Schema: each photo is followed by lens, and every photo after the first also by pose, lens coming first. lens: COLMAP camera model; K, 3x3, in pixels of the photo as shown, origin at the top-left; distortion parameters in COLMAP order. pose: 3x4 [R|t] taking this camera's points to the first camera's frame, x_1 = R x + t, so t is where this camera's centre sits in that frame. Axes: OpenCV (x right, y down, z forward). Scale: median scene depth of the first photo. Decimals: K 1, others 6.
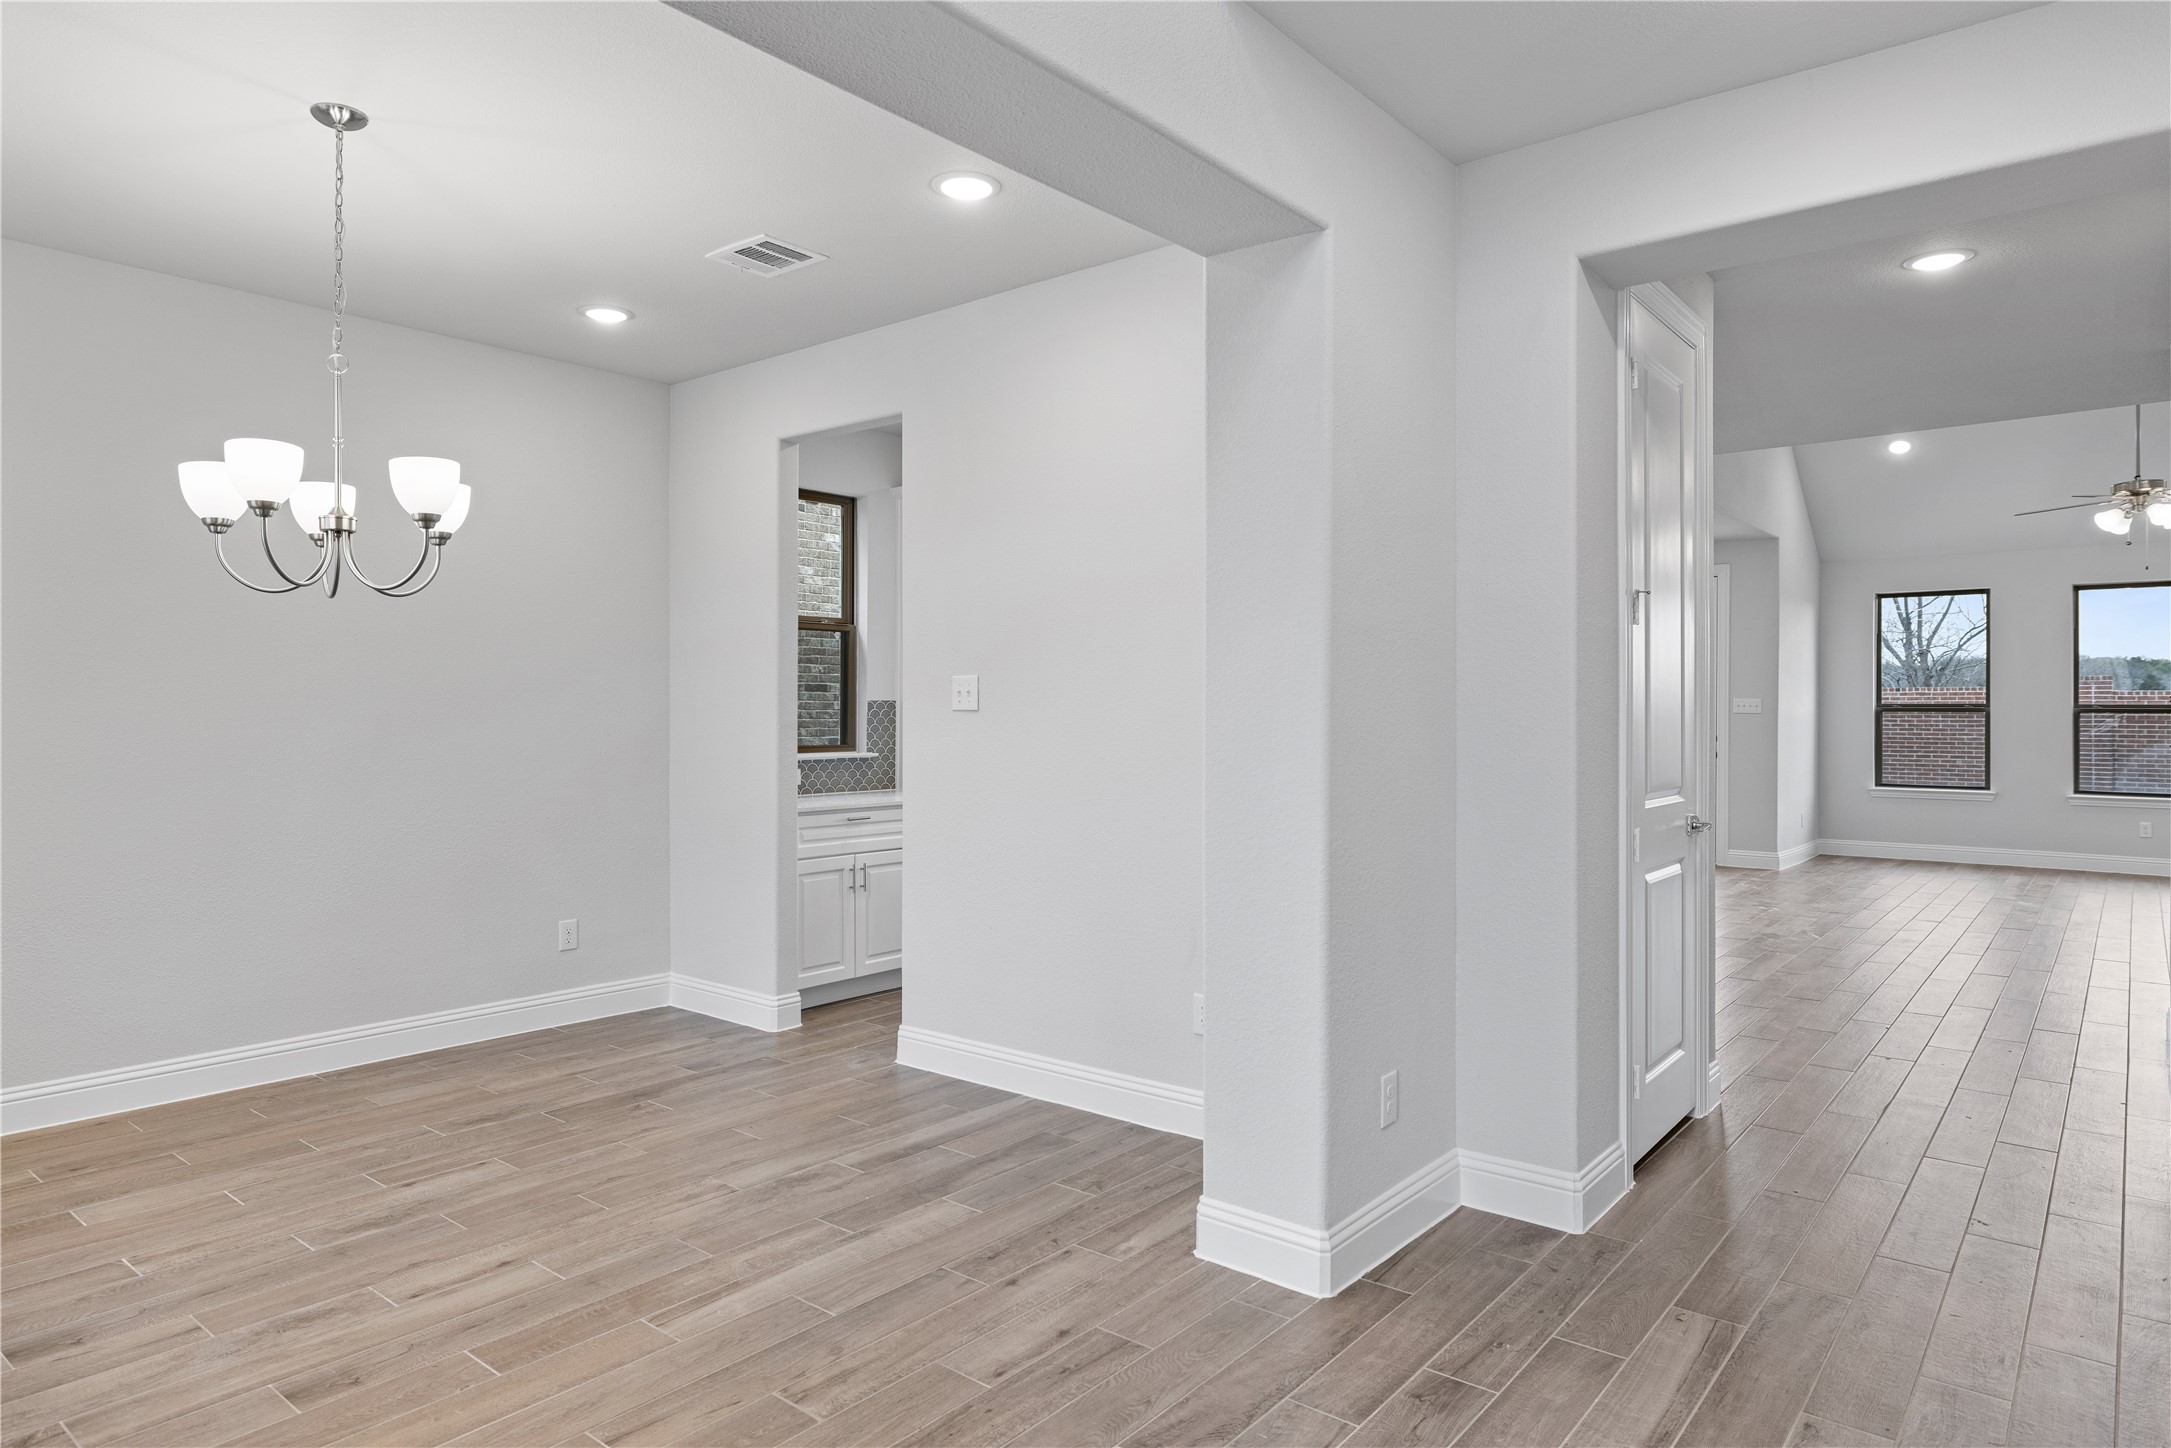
lens RADIAL K [[1289.3, 0, 1101.2], [0, 1289.3, 709.5], [0, 0, 1]] dist [-0.004164, 0.004974]
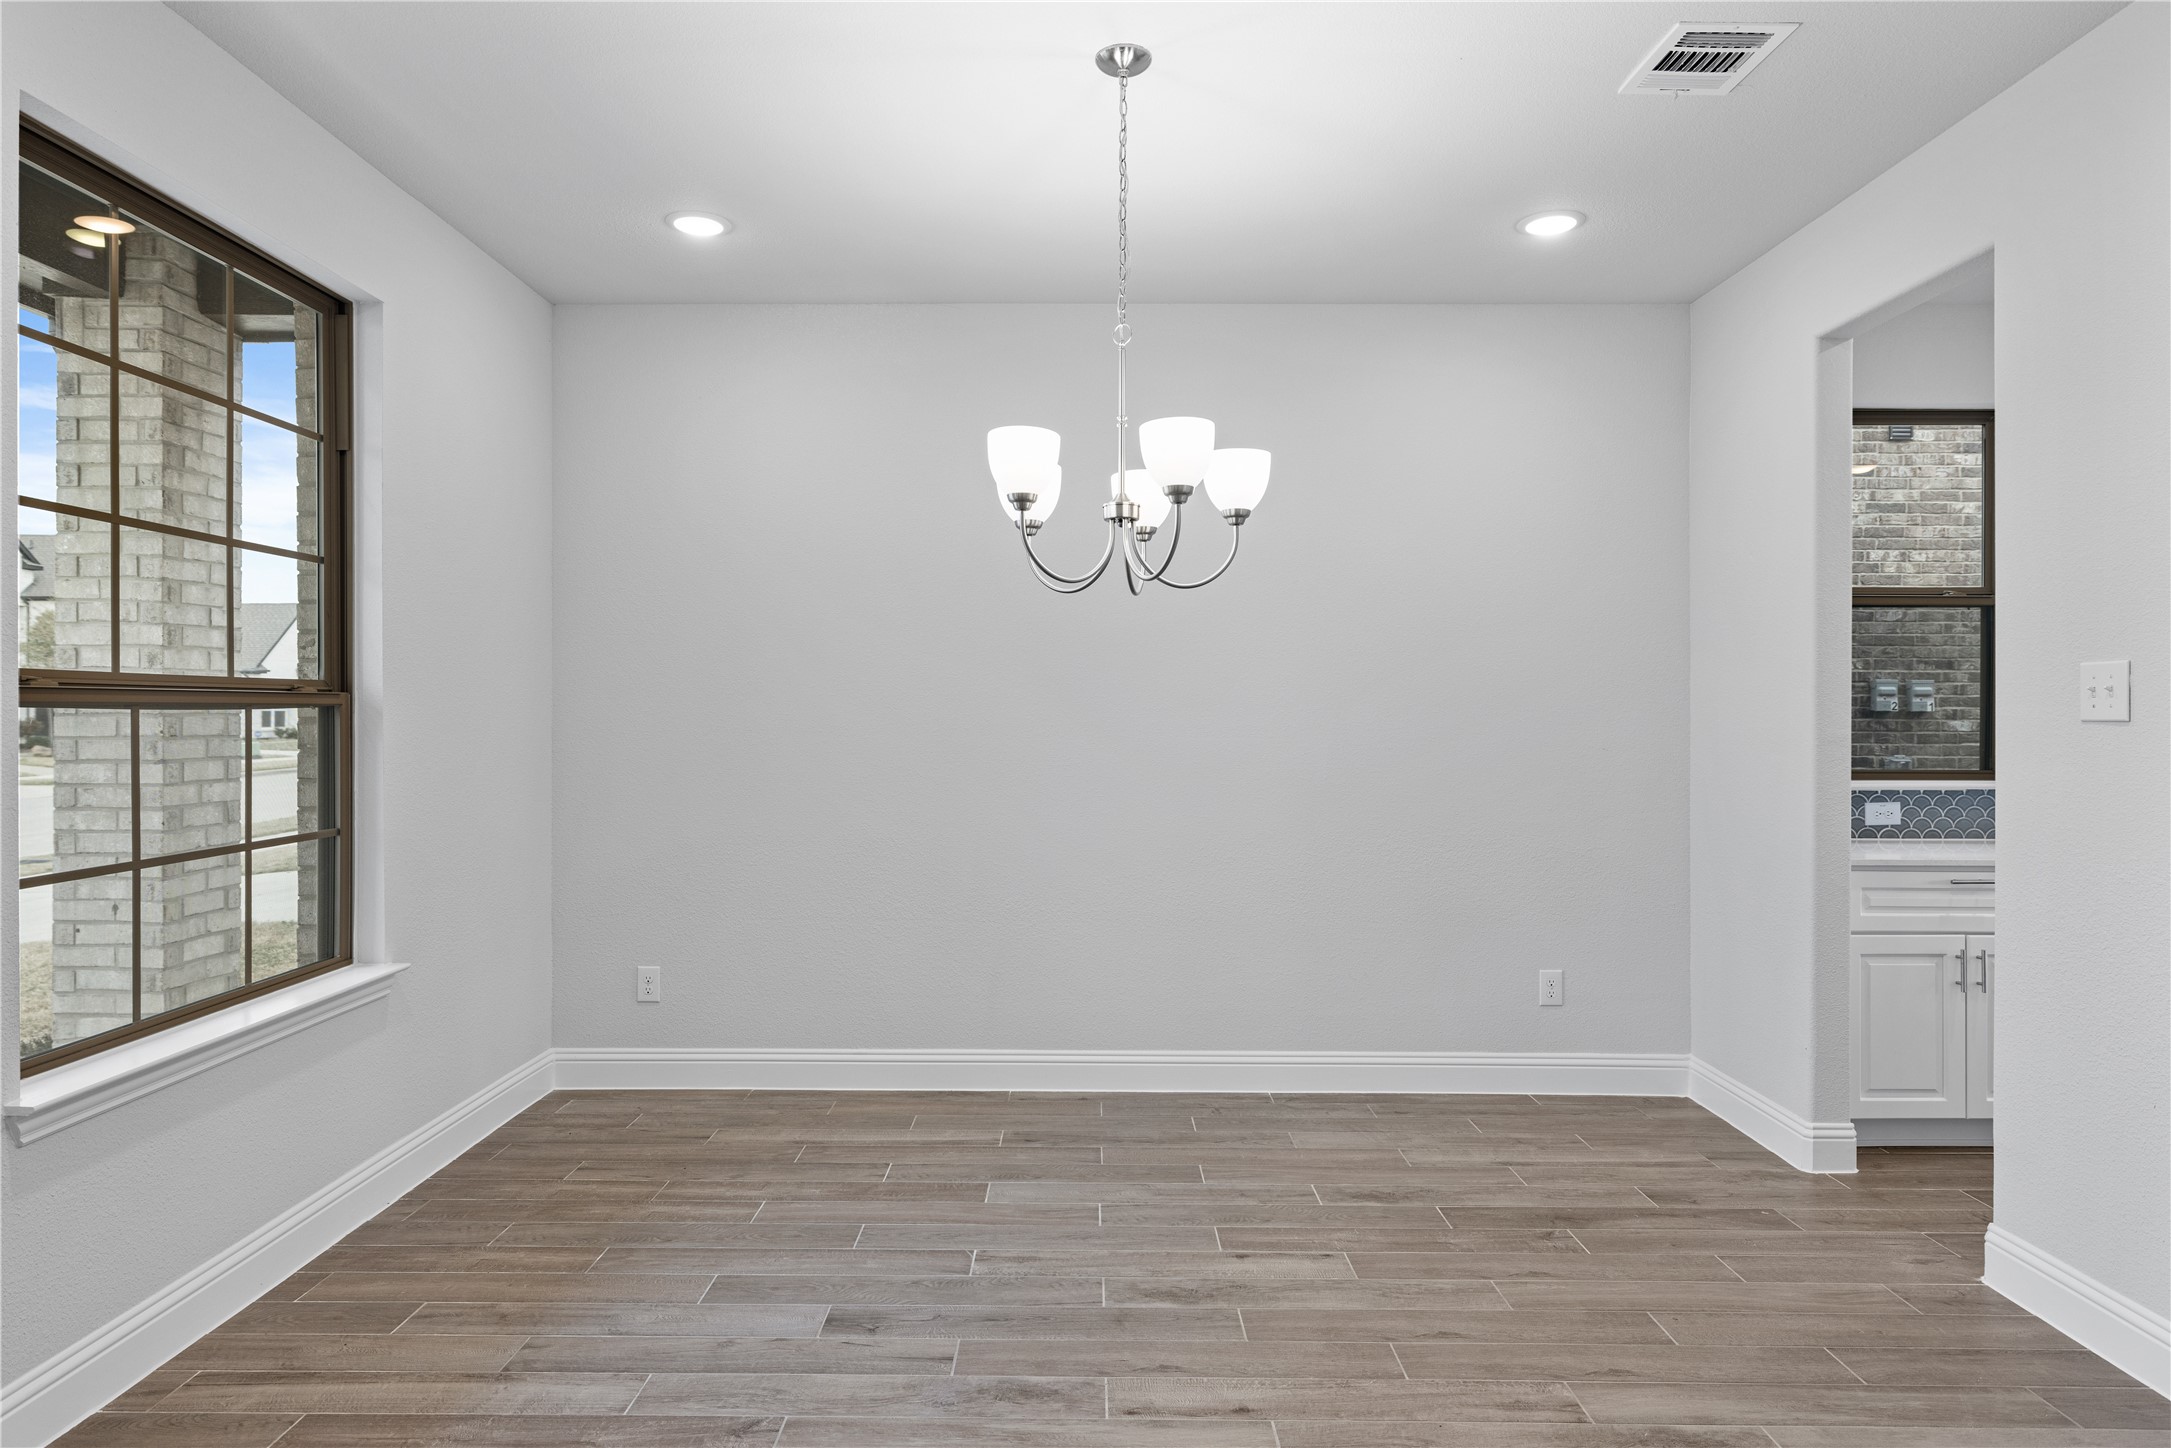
lens RADIAL K [[1289.3, 0, 1102.3], [0, 1289.3, 715.3], [0, 0, 1]] dist [-0.004164, 0.004974]
pose [[0.616980, -0.000682, -0.786978, 0.081131], [-0.001989, 0.999995, -0.002426, 0.000779], [0.786976, 0.003062, 0.616976, 0.315421]]
